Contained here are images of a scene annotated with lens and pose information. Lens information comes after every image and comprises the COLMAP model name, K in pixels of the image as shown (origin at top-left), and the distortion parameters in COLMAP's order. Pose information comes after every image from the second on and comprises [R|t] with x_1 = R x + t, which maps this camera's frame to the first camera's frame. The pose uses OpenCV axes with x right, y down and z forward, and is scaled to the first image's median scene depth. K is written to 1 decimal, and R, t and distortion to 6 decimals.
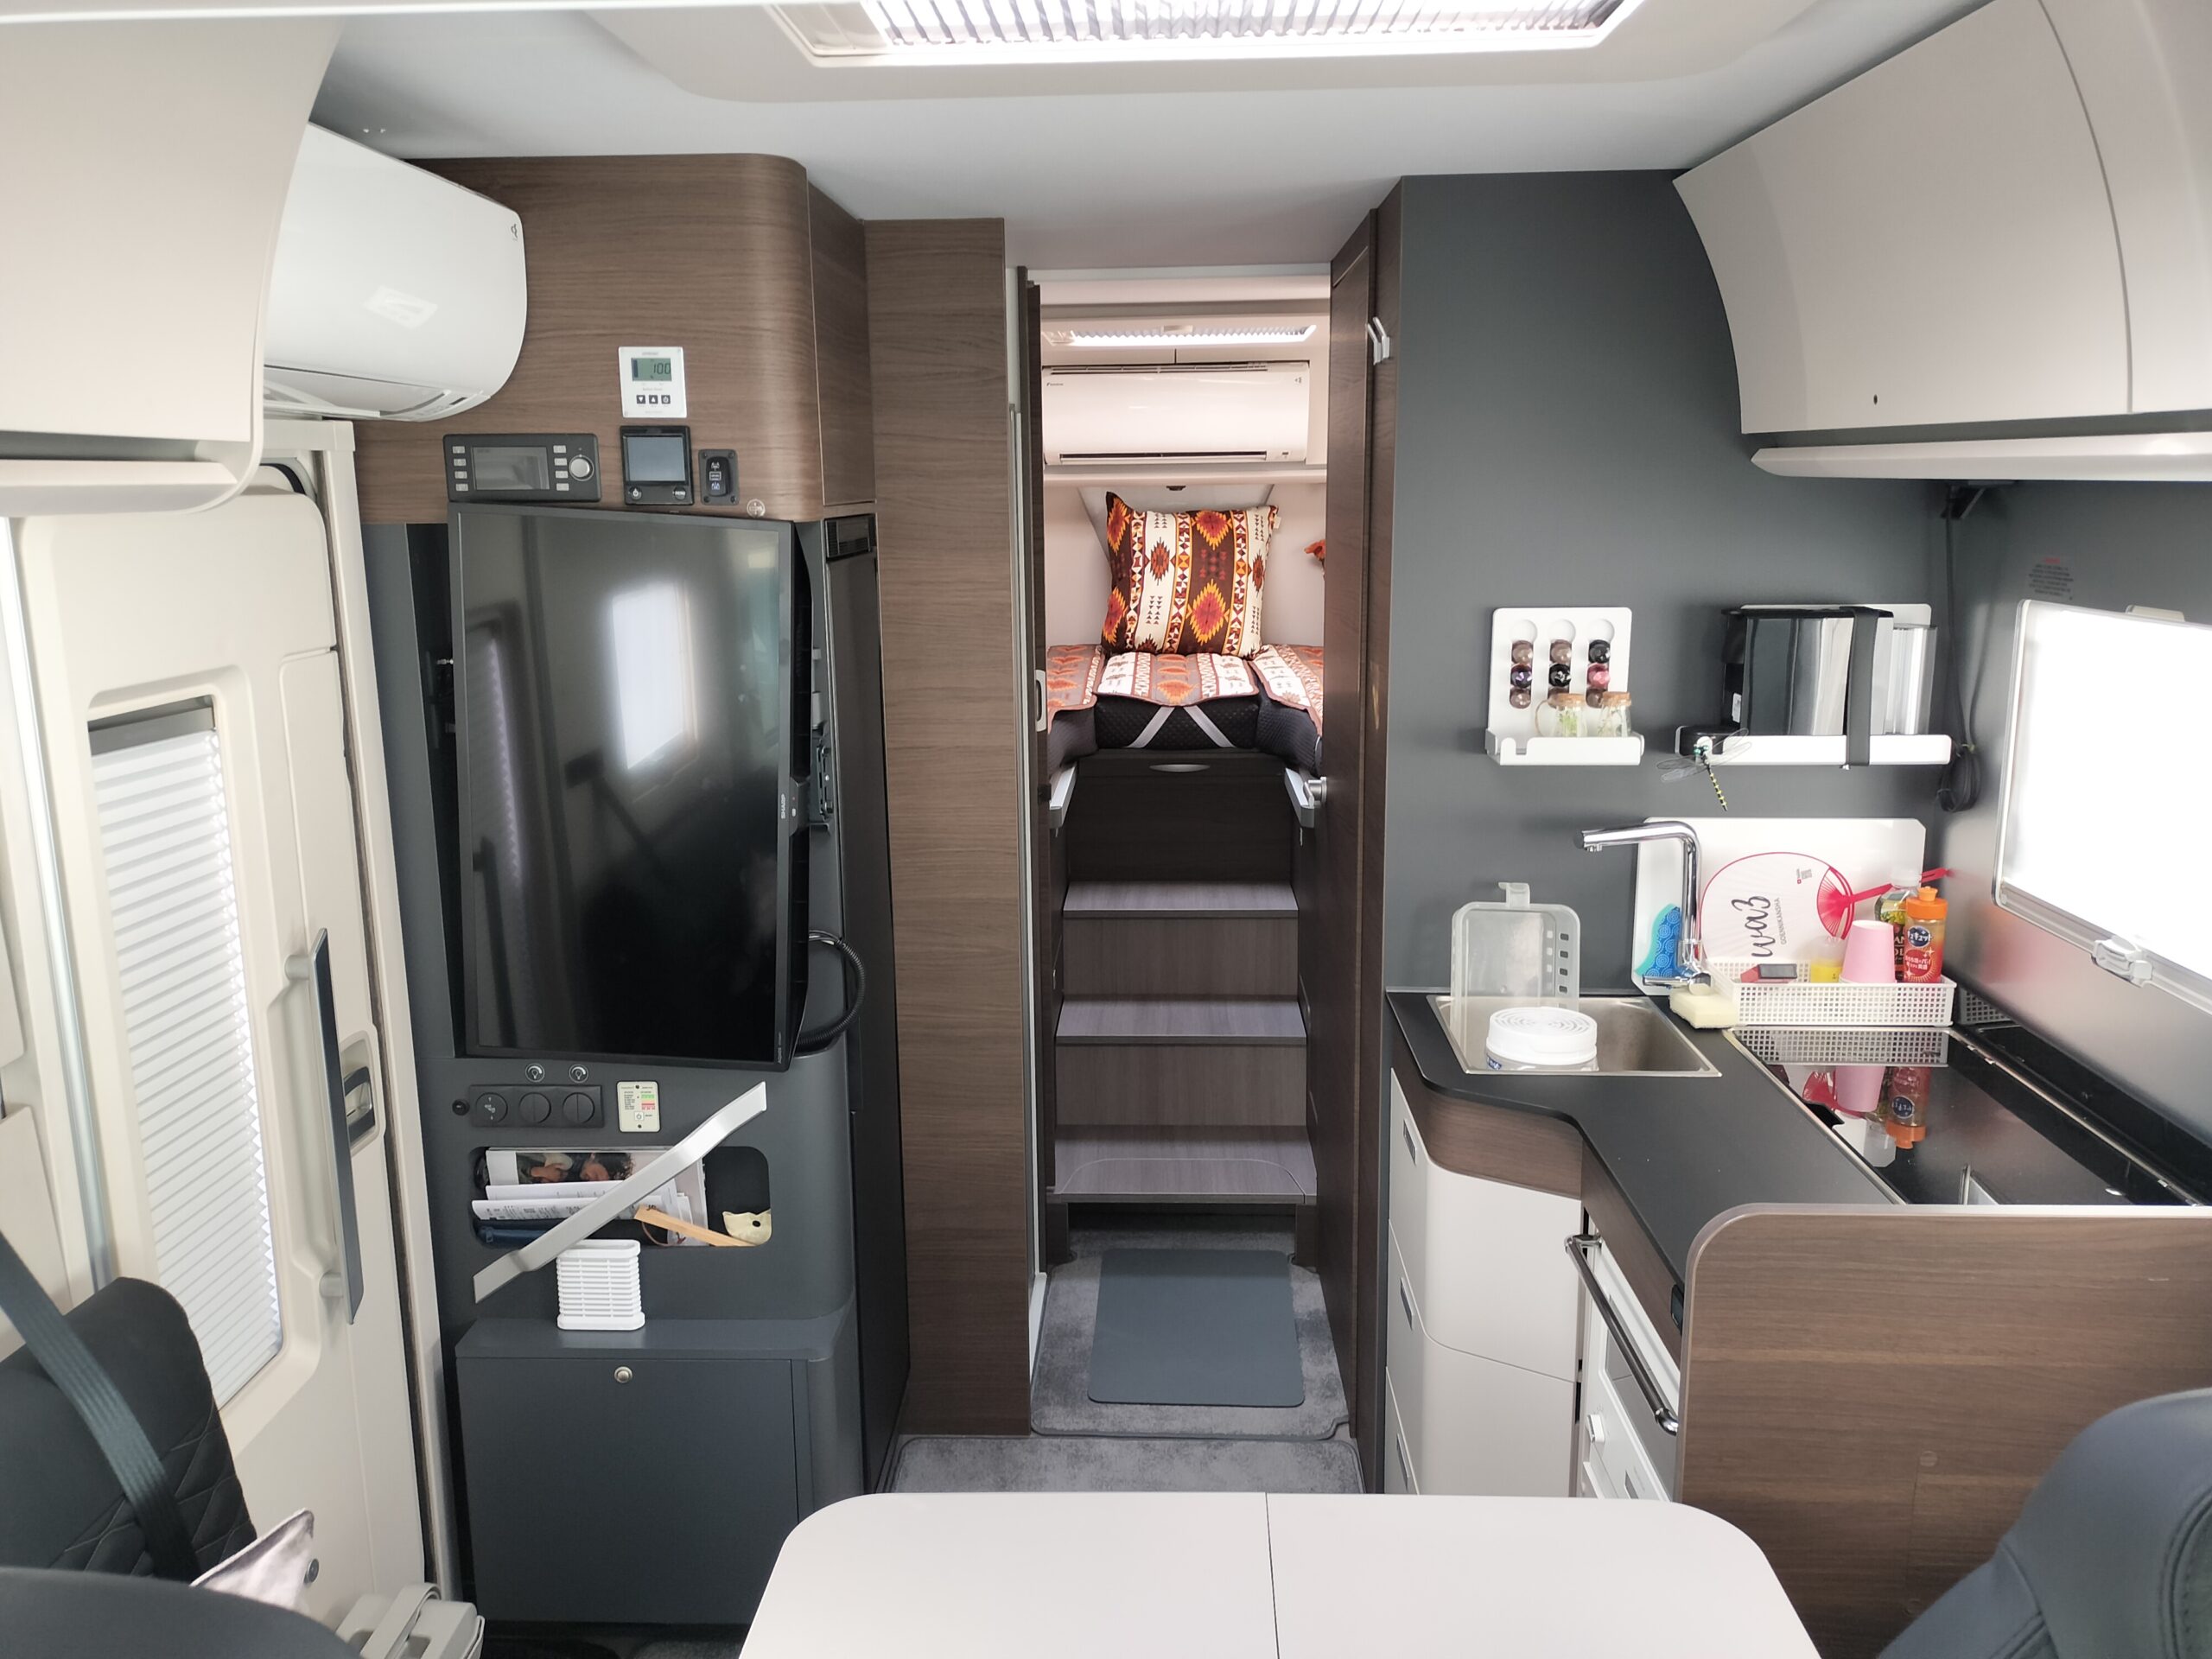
lens RADIAL K [[1676.4, 0, 1103.2], [0, 1676.4, 814.5], [0, 0, 1]] dist [0.113062, -0.130005]
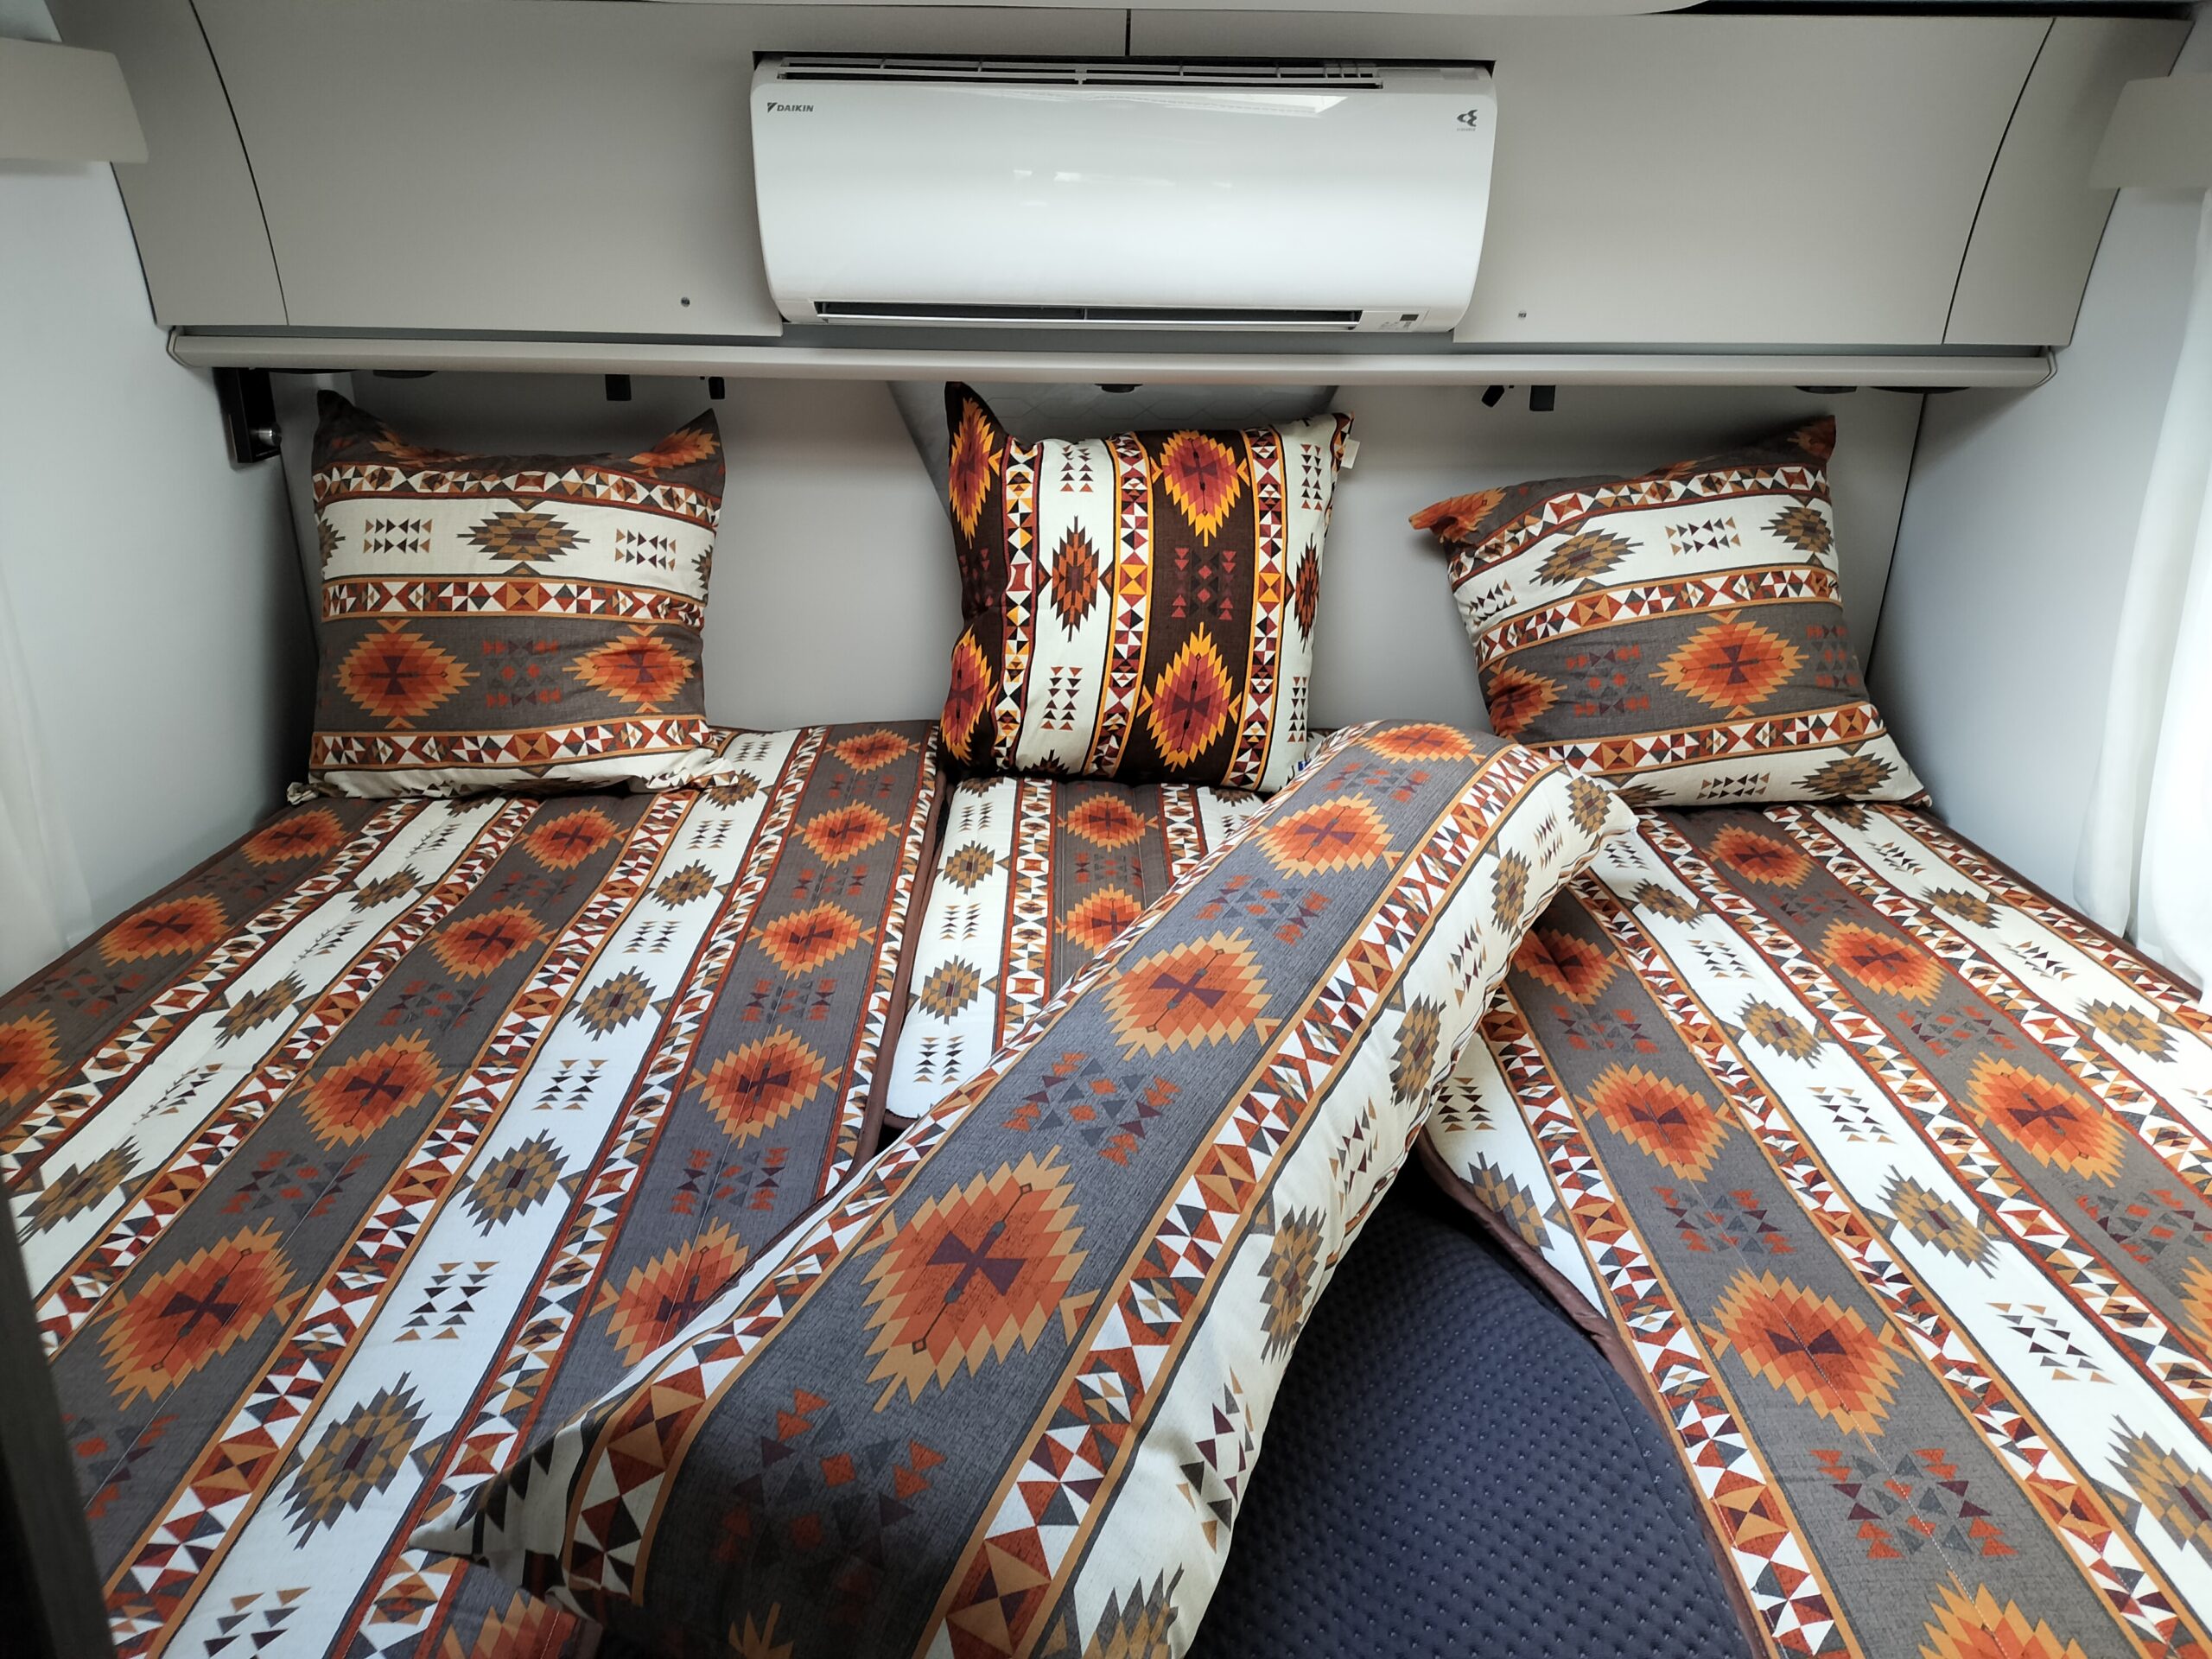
lens RADIAL K [[1676.4, 0, 1103.2], [0, 1676.4, 814.5], [0, 0, 1]] dist [0.113062, -0.130005]
pose [[0.998543, -0.007025, 0.053504, 0.018271], [-0.004745, 0.976219, 0.216736, -0.182386], [-0.053754, -0.216674, 0.974763, 0.586339]]
